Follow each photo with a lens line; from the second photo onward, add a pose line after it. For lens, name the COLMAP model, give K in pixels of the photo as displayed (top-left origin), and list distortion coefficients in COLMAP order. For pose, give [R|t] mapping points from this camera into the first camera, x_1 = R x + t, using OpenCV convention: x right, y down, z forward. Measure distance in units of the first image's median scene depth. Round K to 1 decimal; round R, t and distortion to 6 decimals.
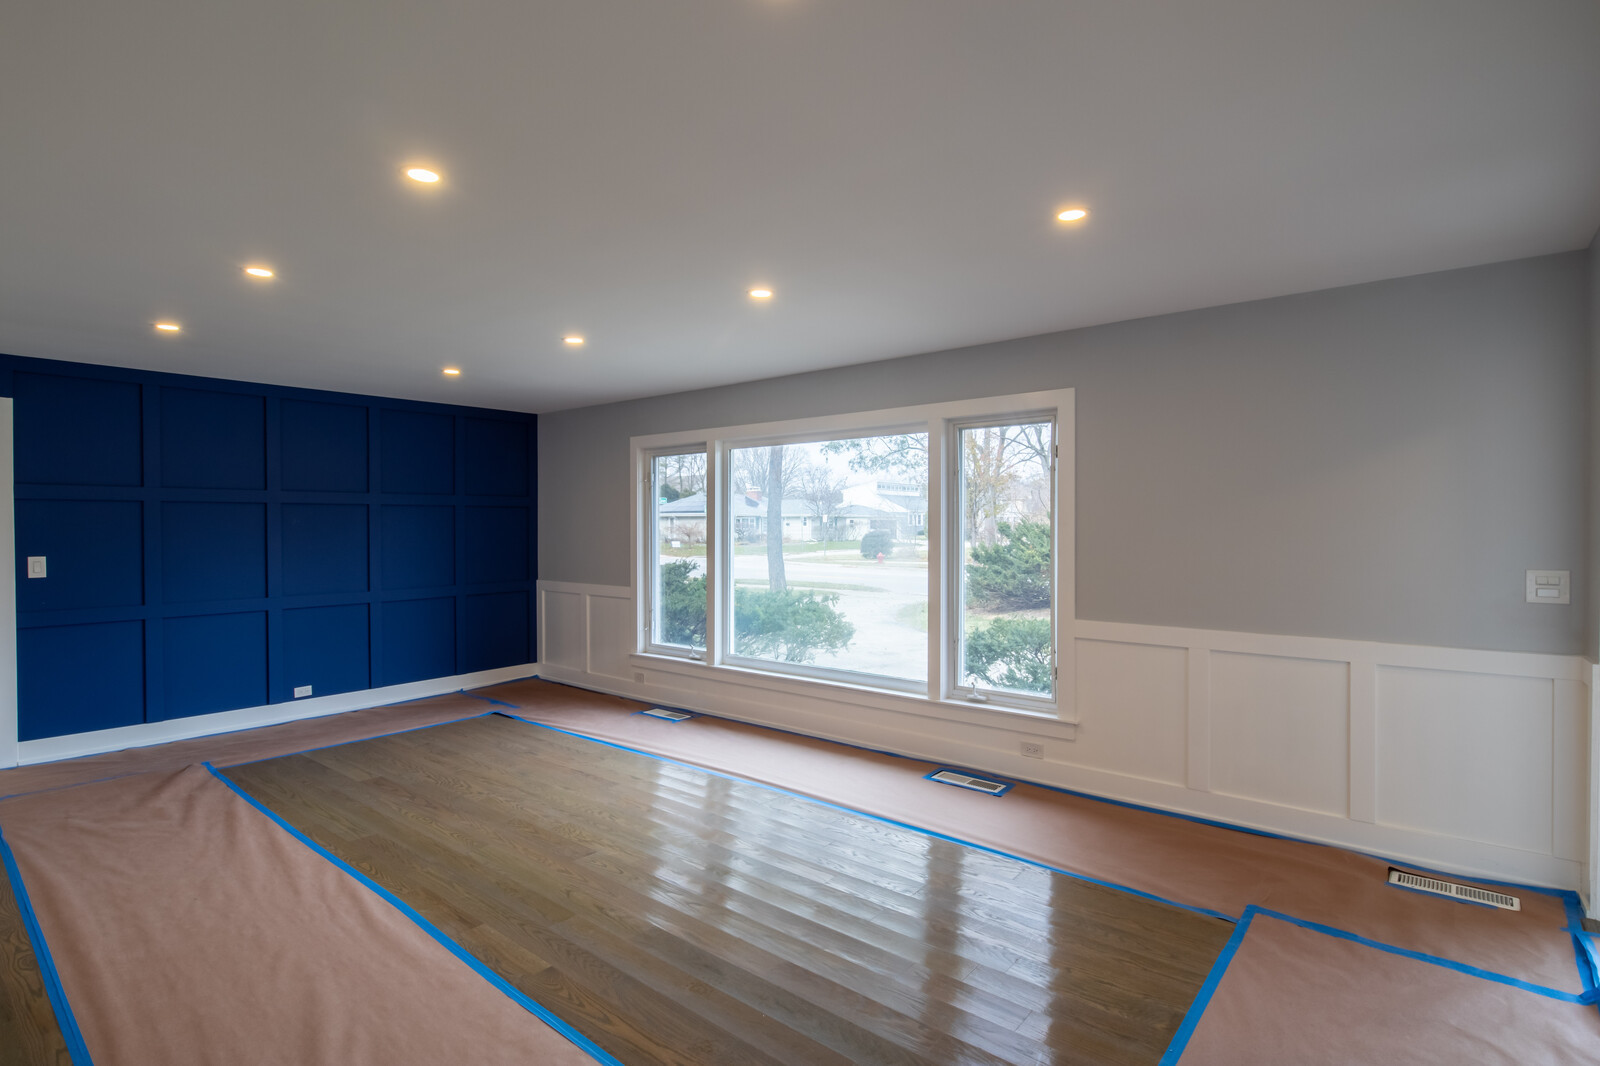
lens RADIAL K [[803.9, 0, 803.0], [0, 803.9, 533.3], [0, 0, 1]] dist [-0.008014, -0.003527]
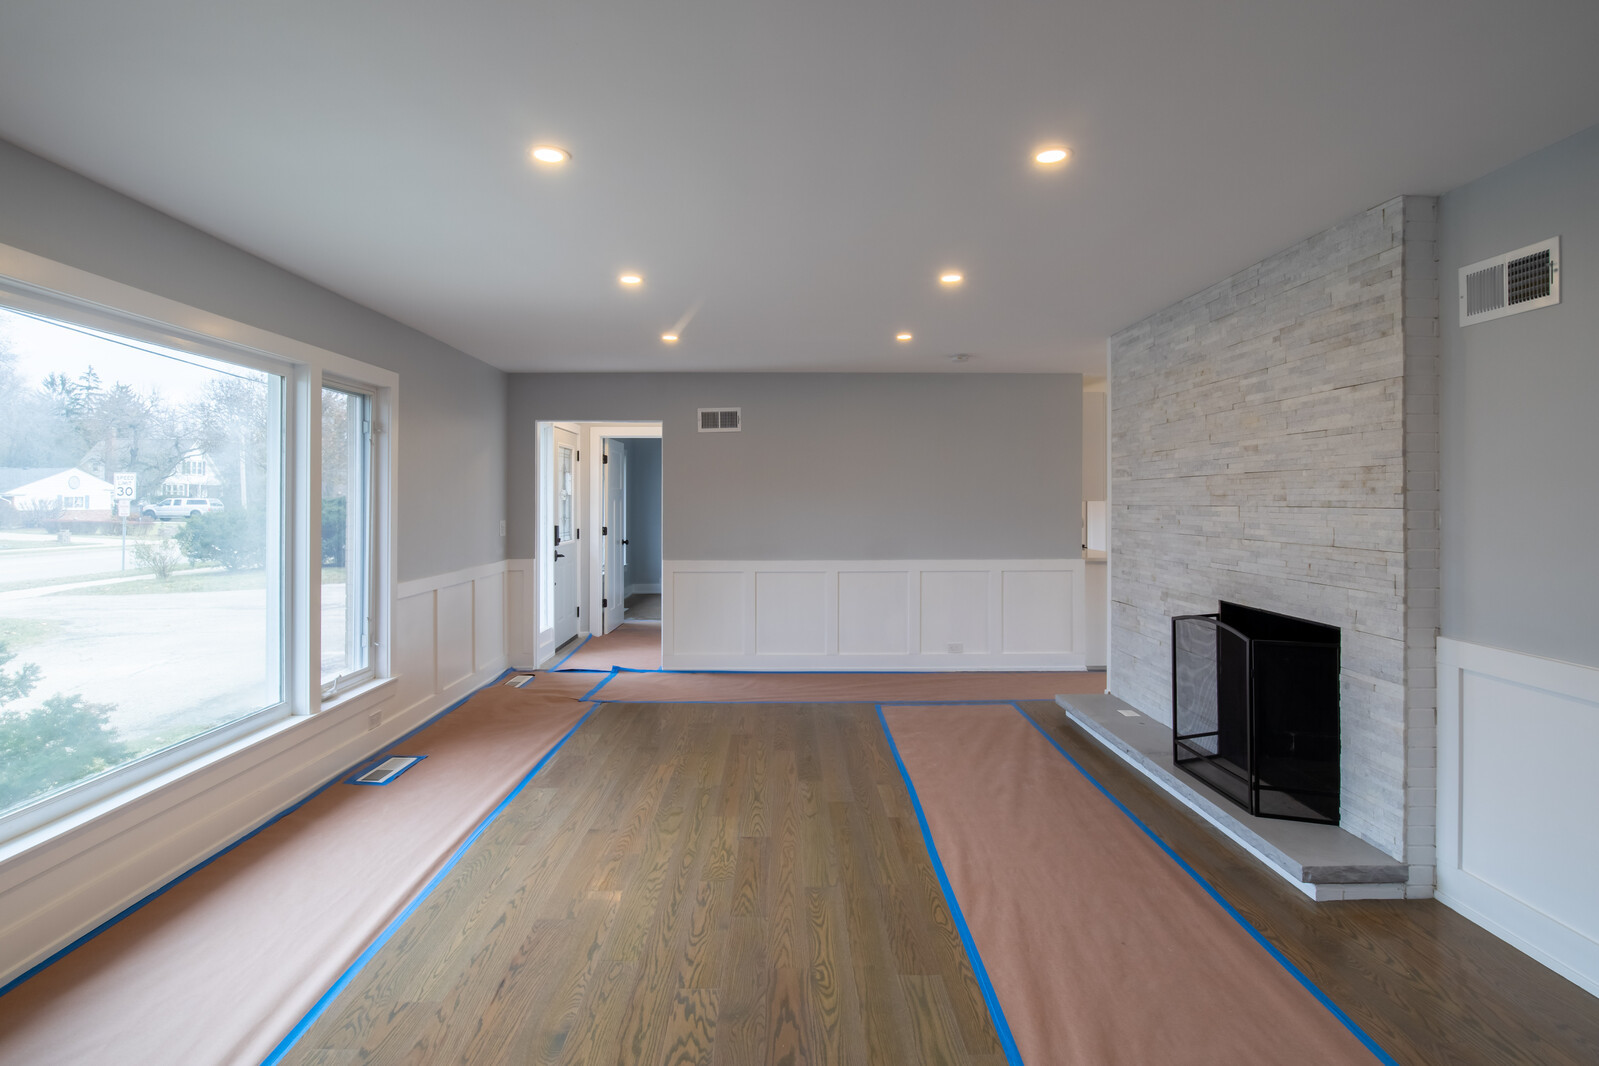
lens RADIAL K [[803.4, 0, 770.6], [0, 803.4, 494.2], [0, 0, 1]] dist [-0.008014, -0.003527]
pose [[-0.624225, 0.008754, 0.781196, -0.897670], [0.008133, 0.999956, -0.004707, -0.006816], [-0.781203, 0.003415, -0.624268, 1.365295]]
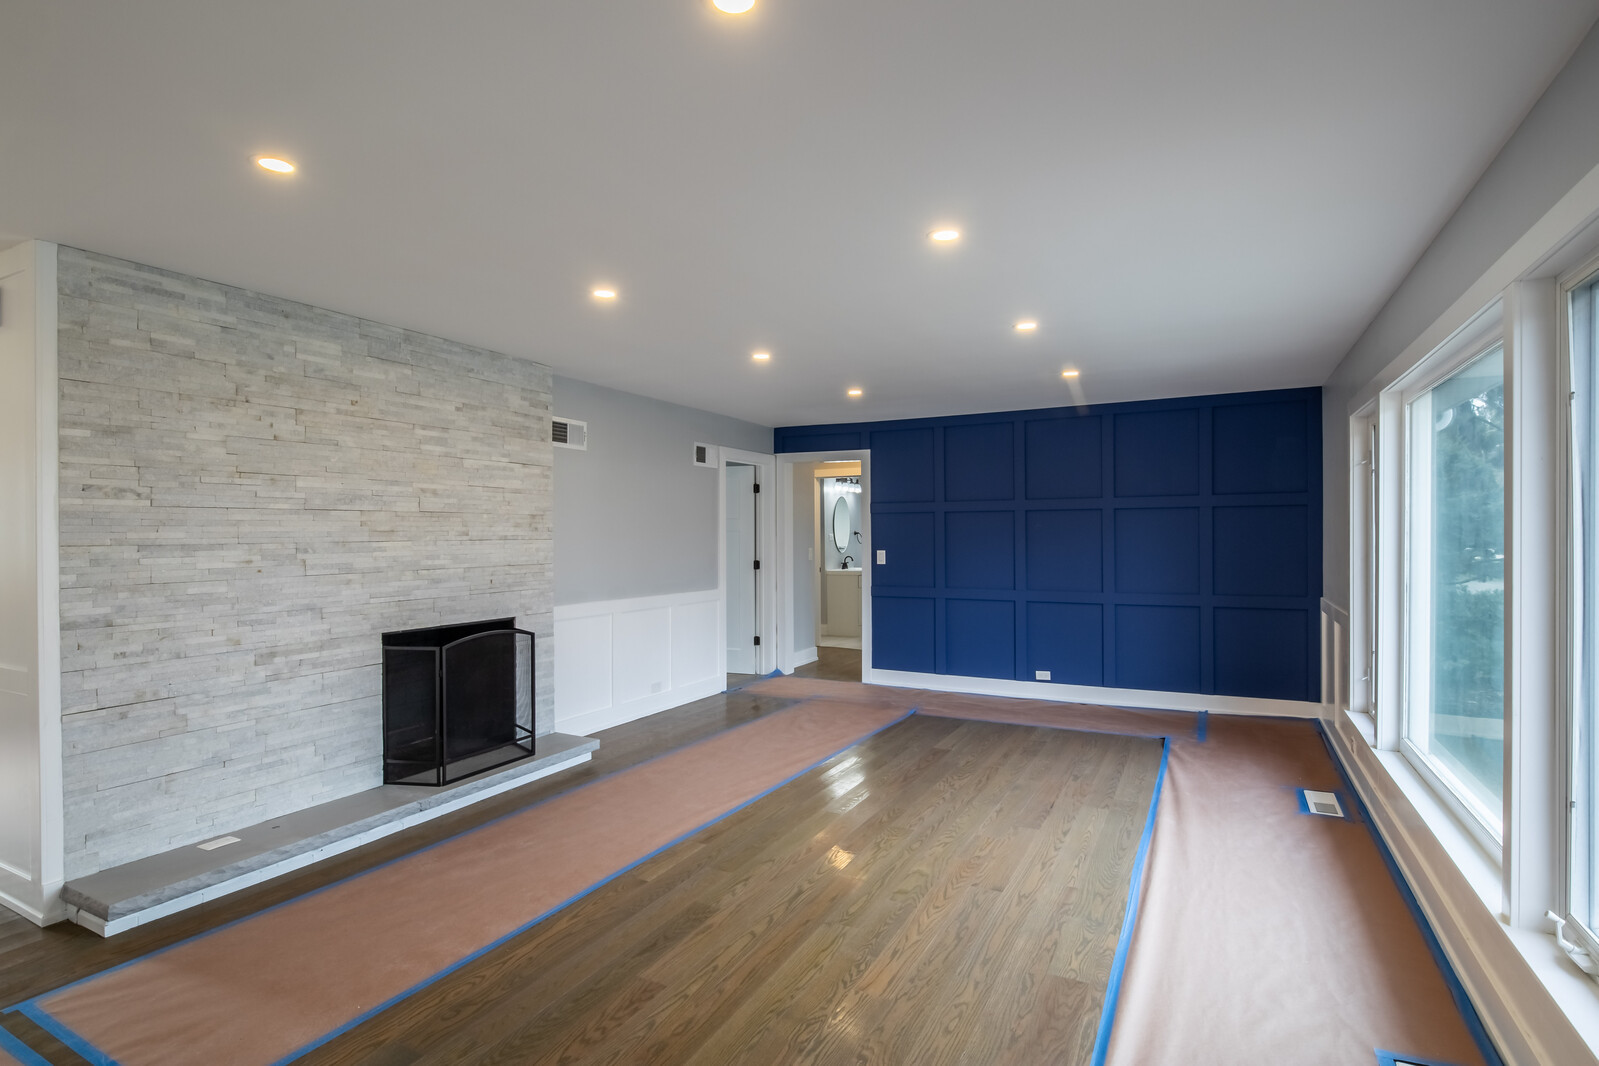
lens RADIAL K [[803.4, 0, 785.7], [0, 803.4, 537.5], [0, 0, 1]] dist [-0.008014, -0.003527]
pose [[0.190033, 0.008737, -0.981739, 0.621162], [-0.004844, 0.999957, 0.007962, -0.007968], [0.981766, 0.003243, 0.190067, 0.625622]]
